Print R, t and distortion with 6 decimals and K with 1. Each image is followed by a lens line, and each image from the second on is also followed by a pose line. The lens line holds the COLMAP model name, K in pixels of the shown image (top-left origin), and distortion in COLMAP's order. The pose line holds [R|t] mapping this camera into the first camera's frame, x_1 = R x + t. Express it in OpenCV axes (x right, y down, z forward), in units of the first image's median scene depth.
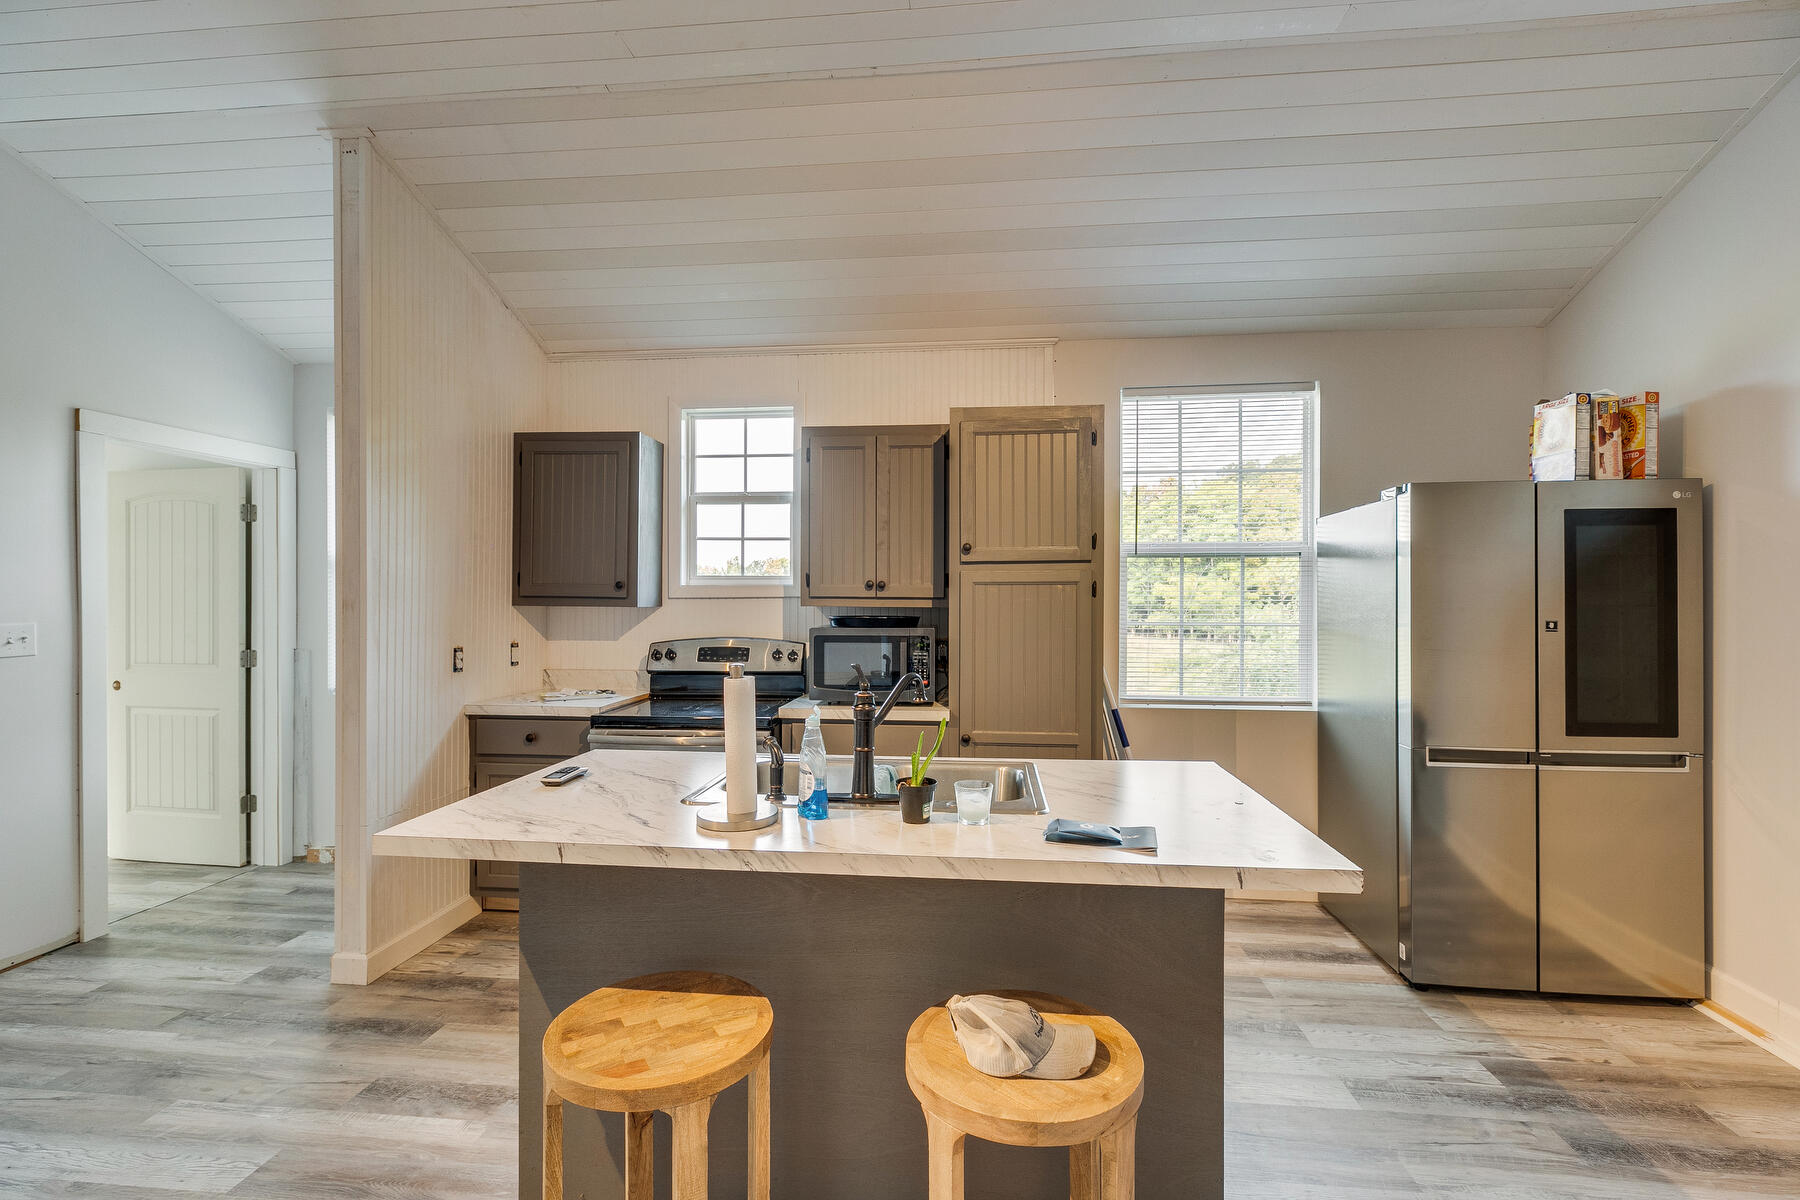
lens RADIAL K [[806.3, 0, 894.9], [0, 806.3, 602.7], [0, 0, 1]] dist [0.003878, 0.000322]
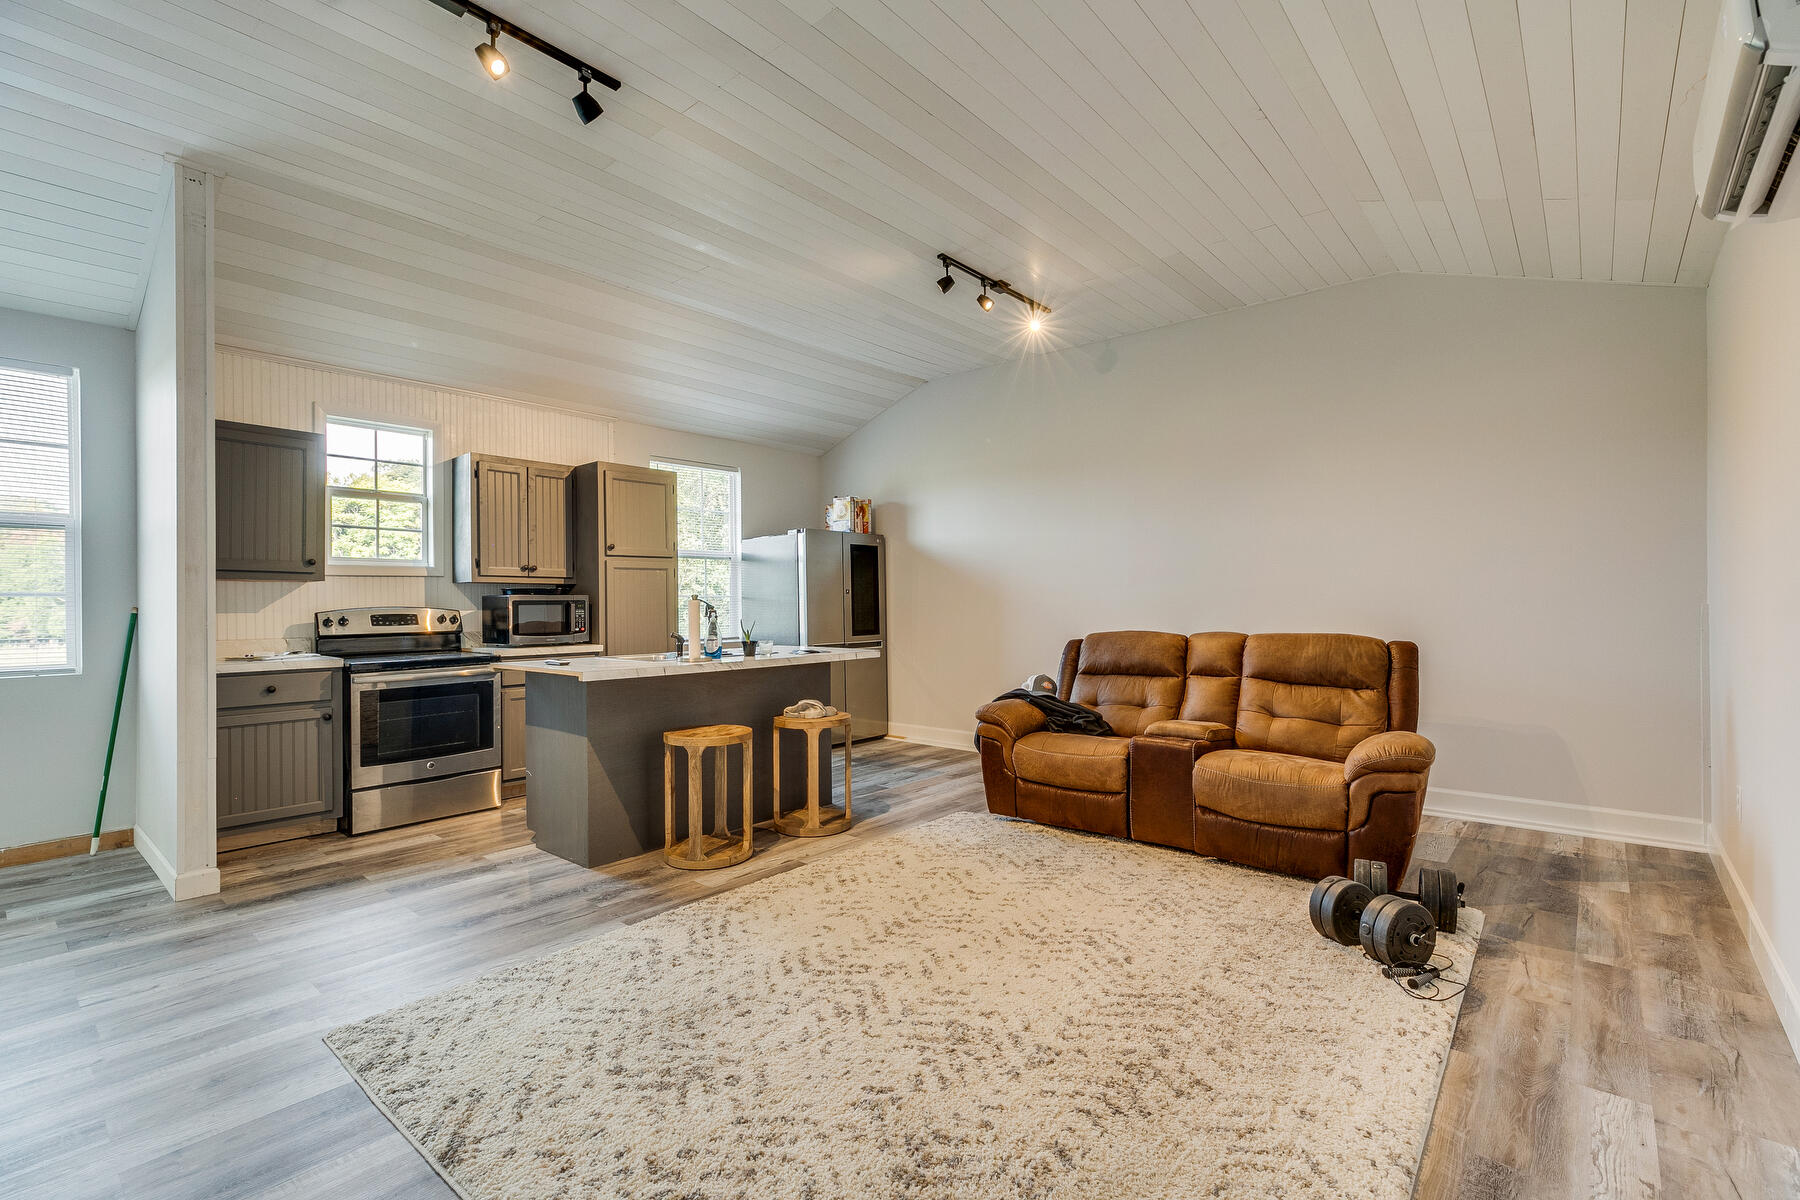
lens RADIAL K [[806.3, 0, 894.9], [0, 806.3, 602.7], [0, 0, 1]] dist [0.003878, 0.000322]
pose [[0.573898, -0.006557, 0.818900, -0.890031], [0.012857, 0.999917, -0.001004, 0.053971], [-0.818826, 0.011105, 0.573935, -0.416274]]
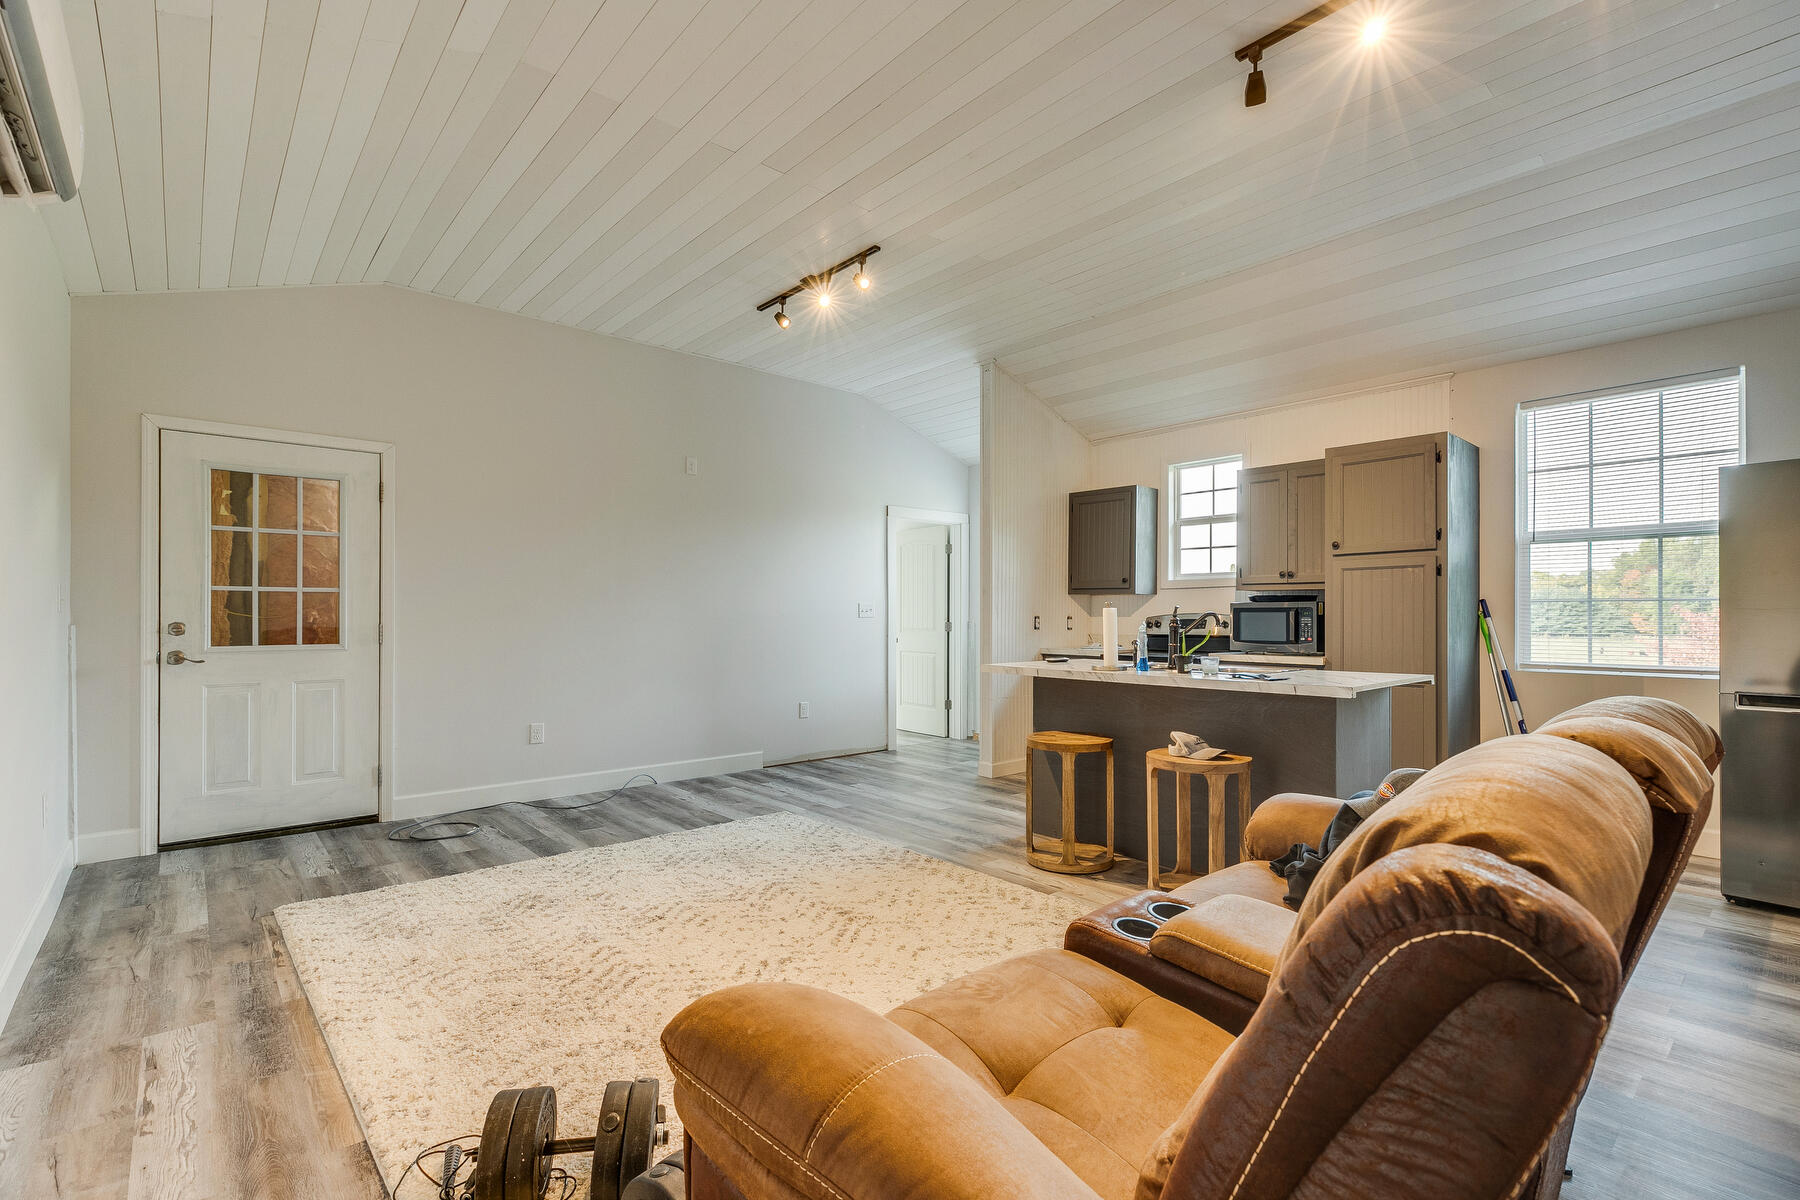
lens RADIAL K [[810.6, 0, 894.9], [0, 810.6, 612.6], [0, 0, 1]] dist [0.002203, 0.000259]
pose [[0.734607, -0.003407, -0.678485, 0.464439], [-0.002903, 0.999962, -0.008163, 0.063094], [0.678487, 0.007966, 0.734569, -0.560986]]
